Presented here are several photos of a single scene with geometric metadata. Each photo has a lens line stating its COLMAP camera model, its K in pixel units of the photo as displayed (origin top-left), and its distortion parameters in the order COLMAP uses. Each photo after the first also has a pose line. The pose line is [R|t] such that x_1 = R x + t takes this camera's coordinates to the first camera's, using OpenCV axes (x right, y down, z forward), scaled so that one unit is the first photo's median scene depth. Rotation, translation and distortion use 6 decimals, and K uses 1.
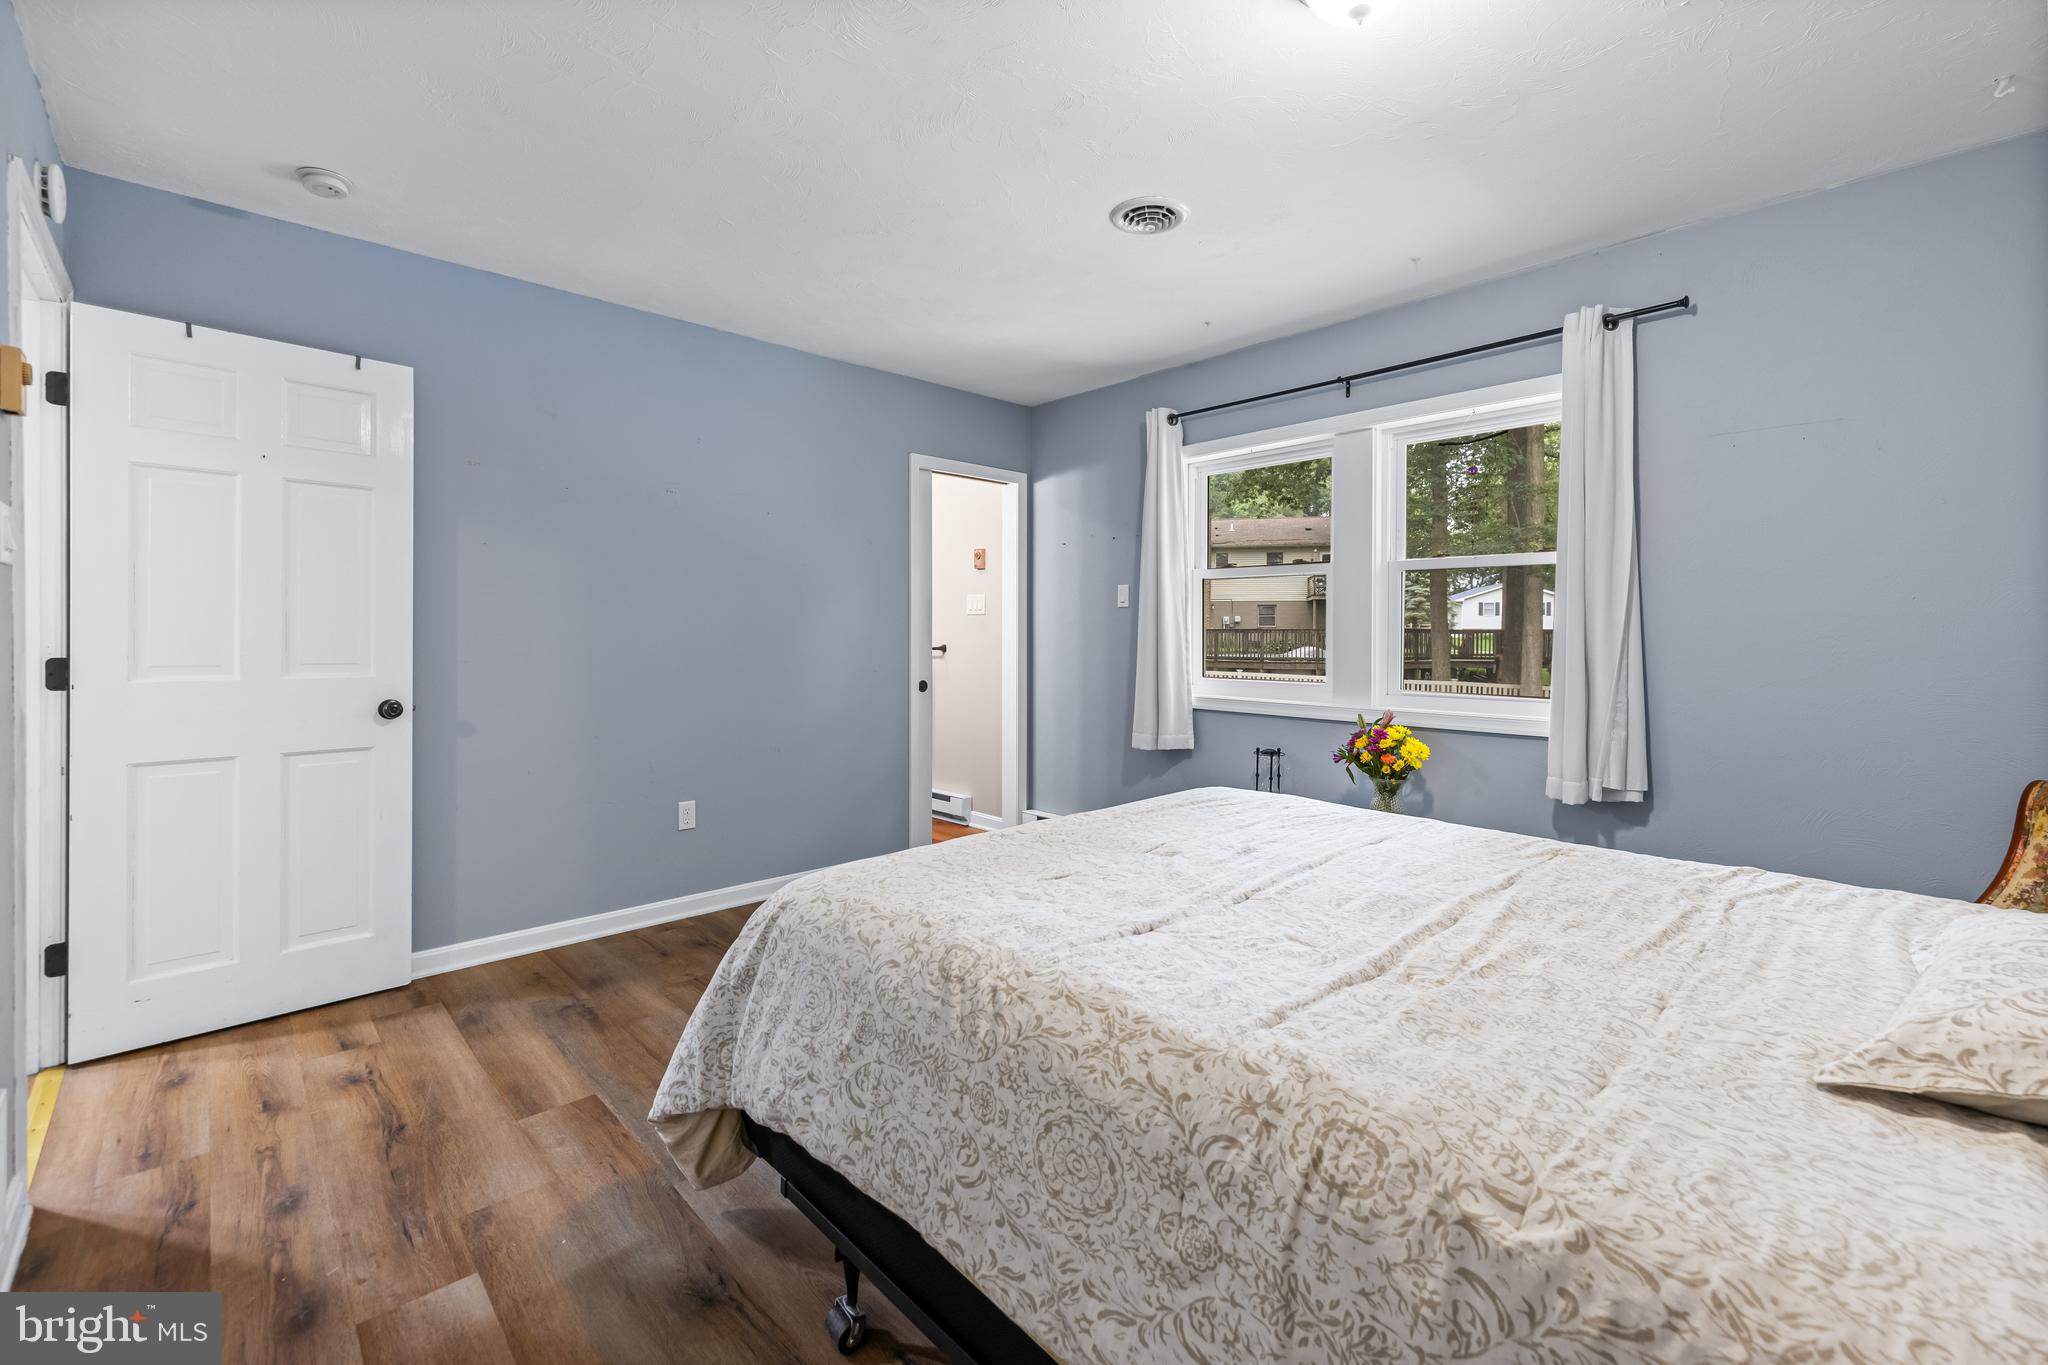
lens RADIAL K [[863.7, 0, 1013.4], [0, 863.7, 649.3], [0, 0, 1]] dist [-0.003441, -0.000458]
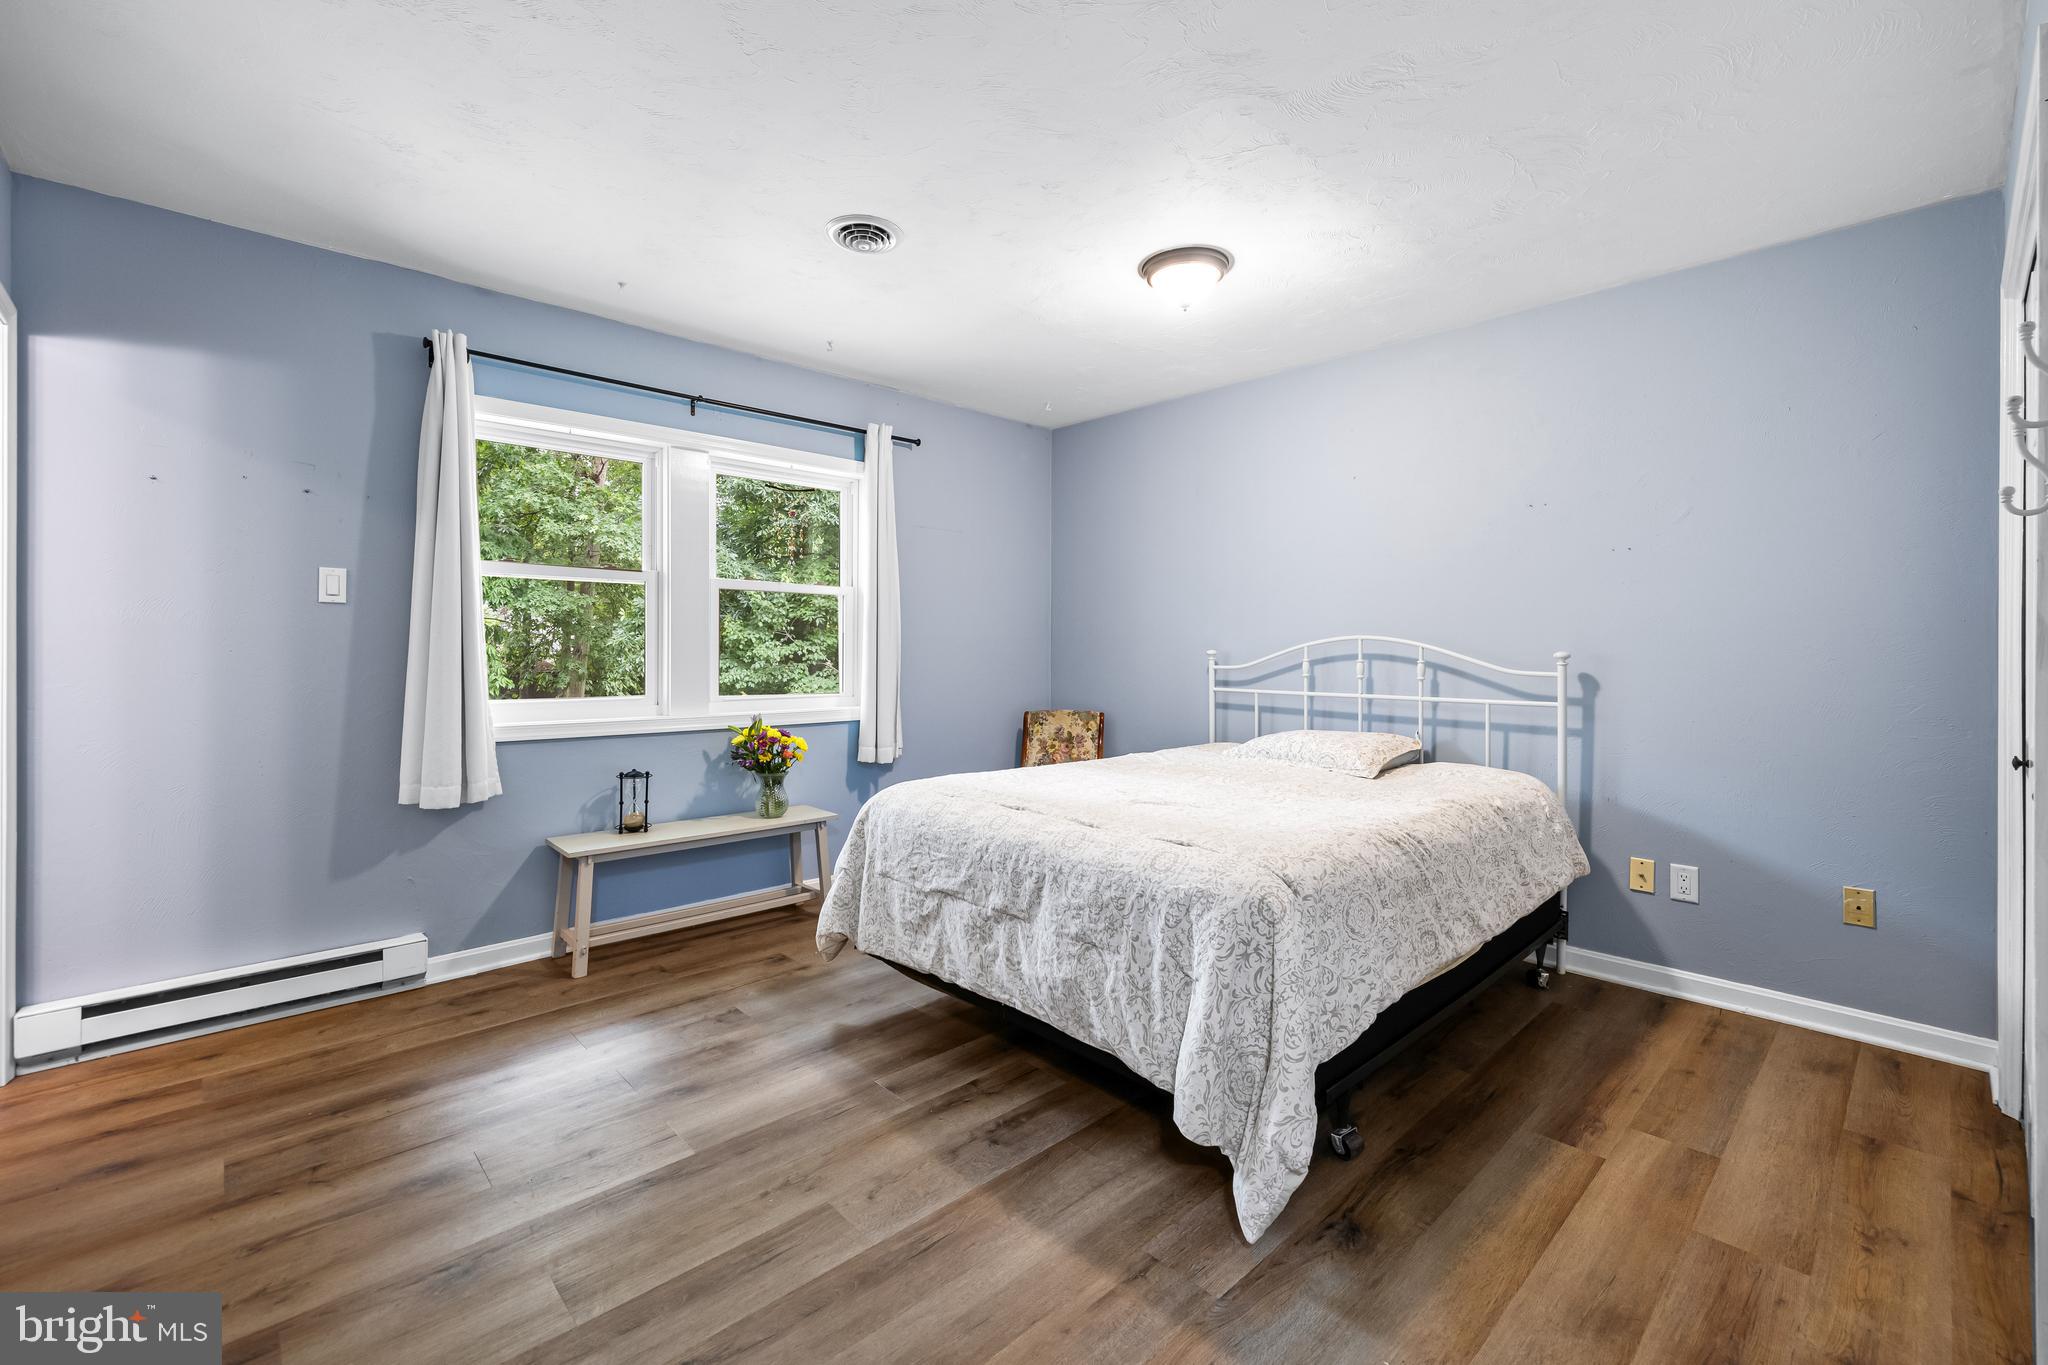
lens RADIAL K [[860.3, 0, 1013.9], [0, 860.3, 657.1], [0, 0, 1]] dist [0.001173, -0.002339]
pose [[-0.002933, -0.013347, 0.999907, -0.715773], [0.012472, 0.999833, 0.013383, -0.014942], [-0.999918, 0.012510, -0.002766, 0.693956]]
